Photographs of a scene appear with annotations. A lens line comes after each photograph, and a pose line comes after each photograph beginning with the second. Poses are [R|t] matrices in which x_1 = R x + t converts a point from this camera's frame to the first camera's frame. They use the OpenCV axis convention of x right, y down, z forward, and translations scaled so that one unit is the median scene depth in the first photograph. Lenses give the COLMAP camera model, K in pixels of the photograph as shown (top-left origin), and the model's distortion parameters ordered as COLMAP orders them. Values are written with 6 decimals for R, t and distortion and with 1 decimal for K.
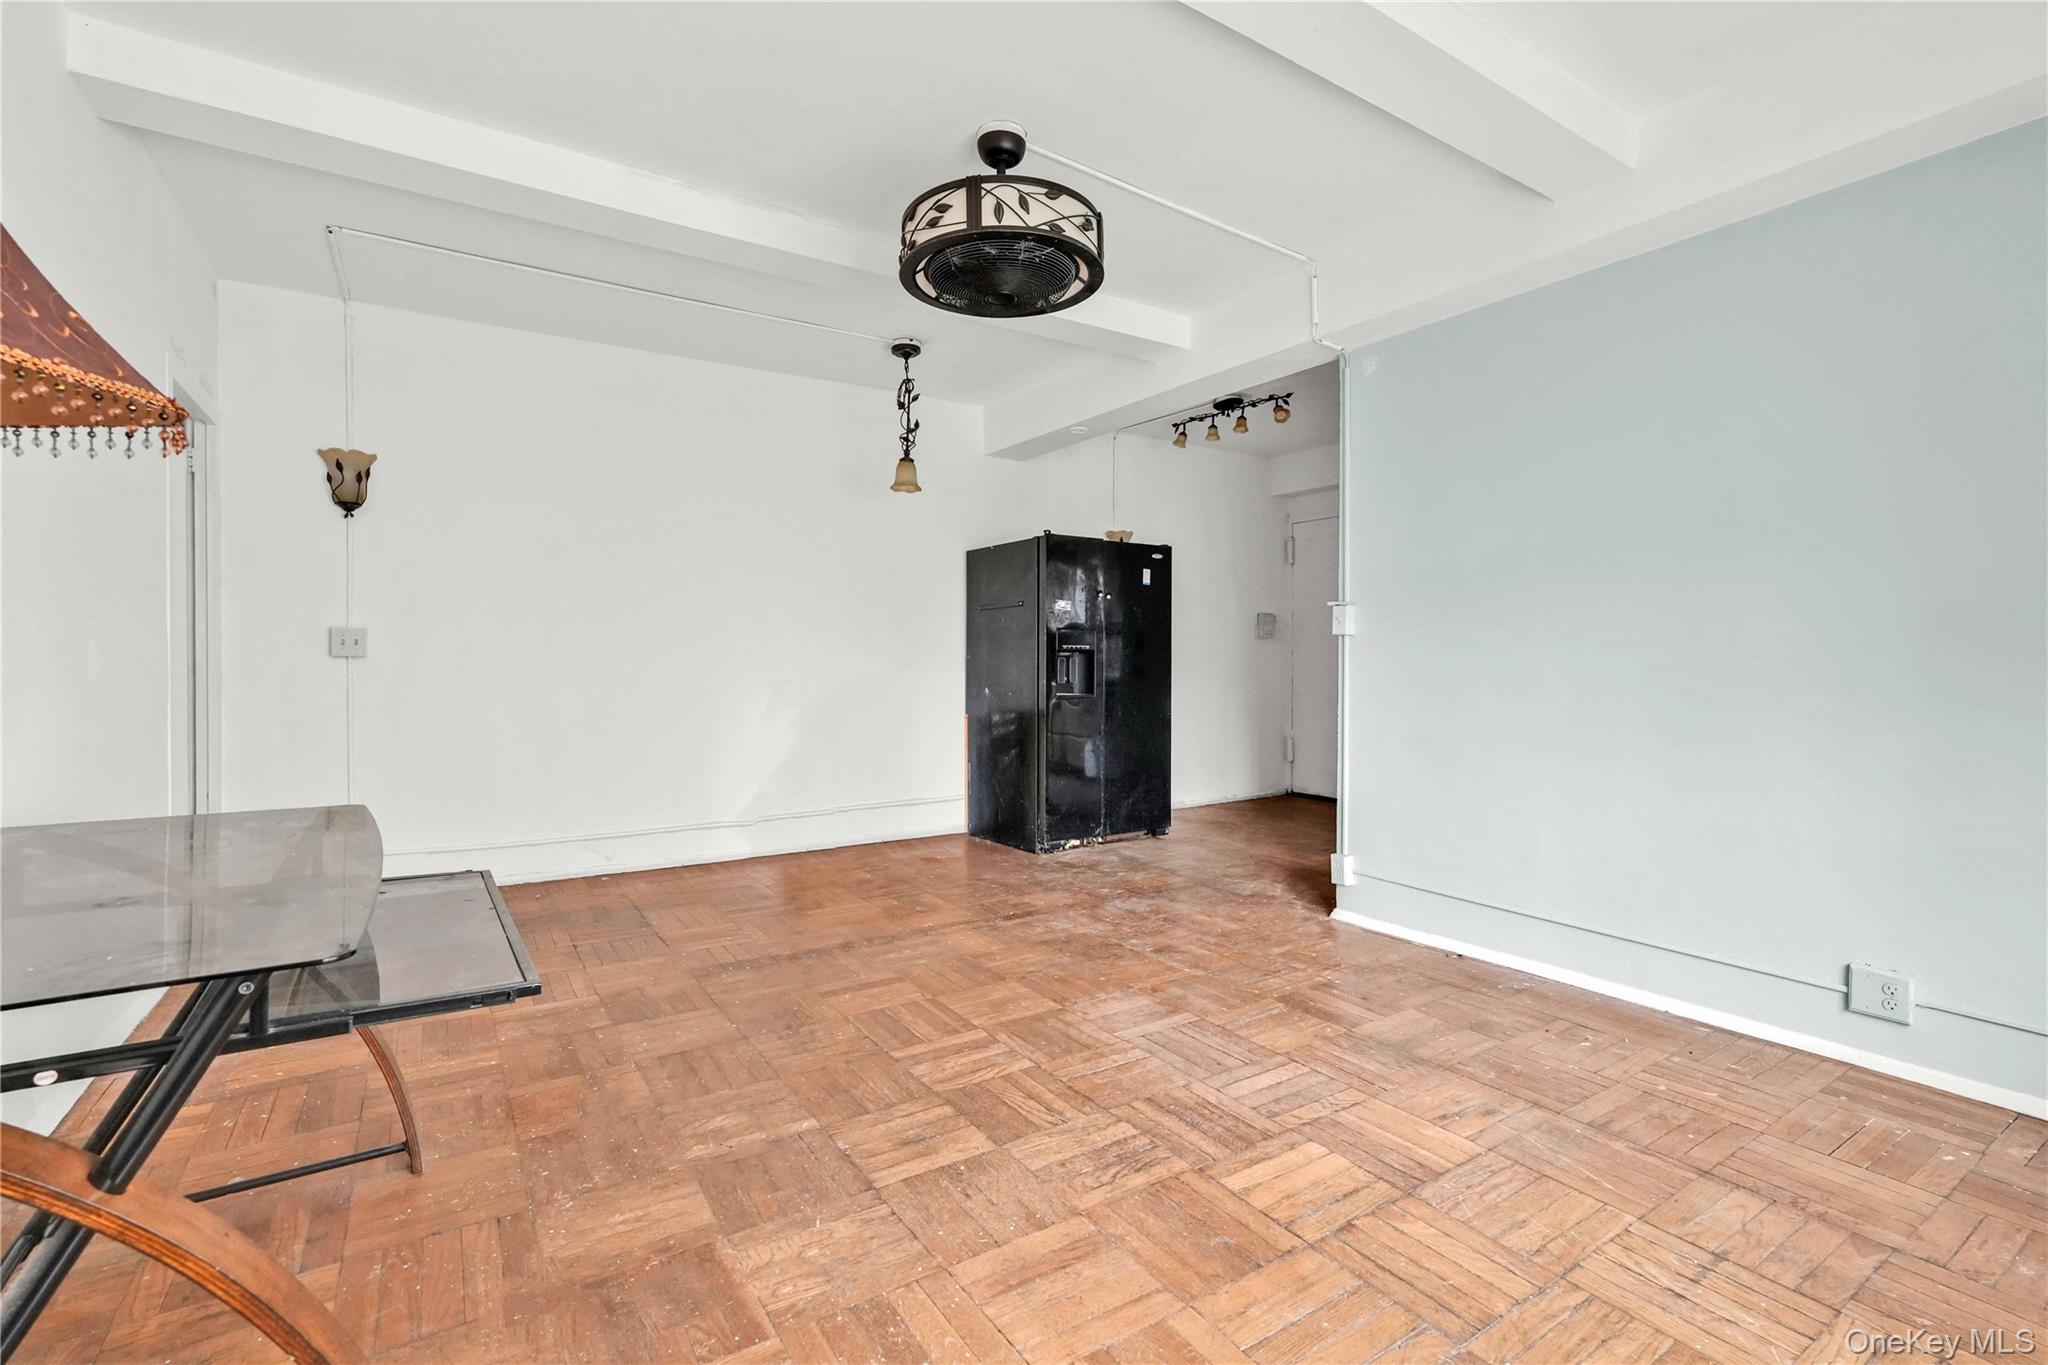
lens RADIAL K [[905.0, 0, 1024.0], [0, 905.0, 682.5], [0, 0, 1]] dist [-0.015545, 0.009259]
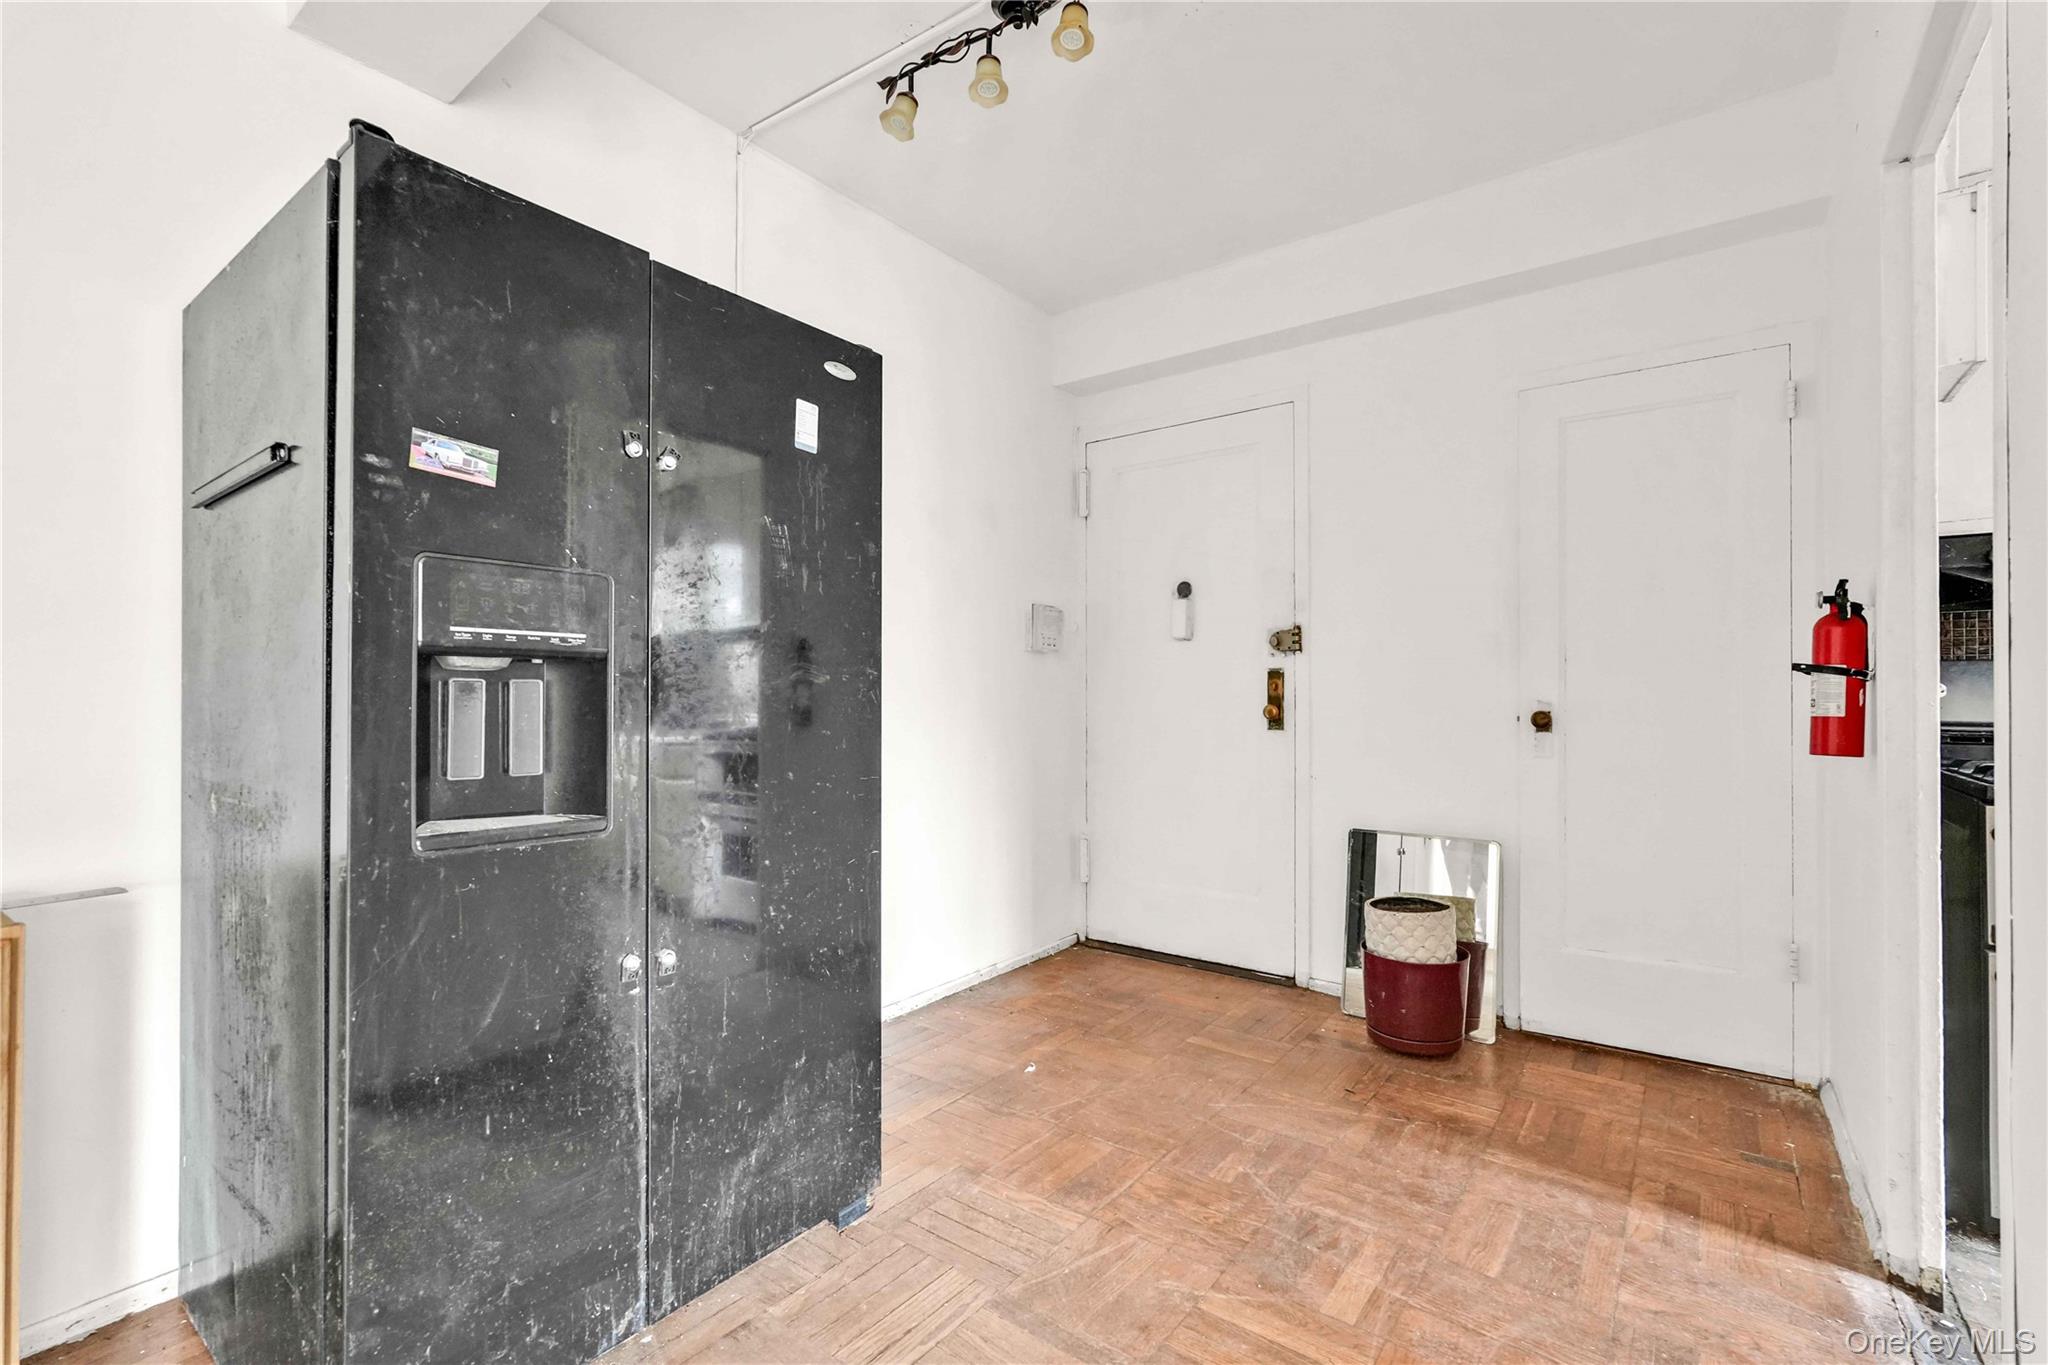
lens RADIAL K [[910.7, 0, 1017.2], [0, 910.7, 695.5], [0, 0, 1]] dist [-0.015653, 0.009162]
pose [[0.939568, 0.002104, 0.342357, 0.092717], [0.007306, 0.999630, -0.026194, -0.013748], [-0.342286, 0.027112, 0.939205, 0.655482]]
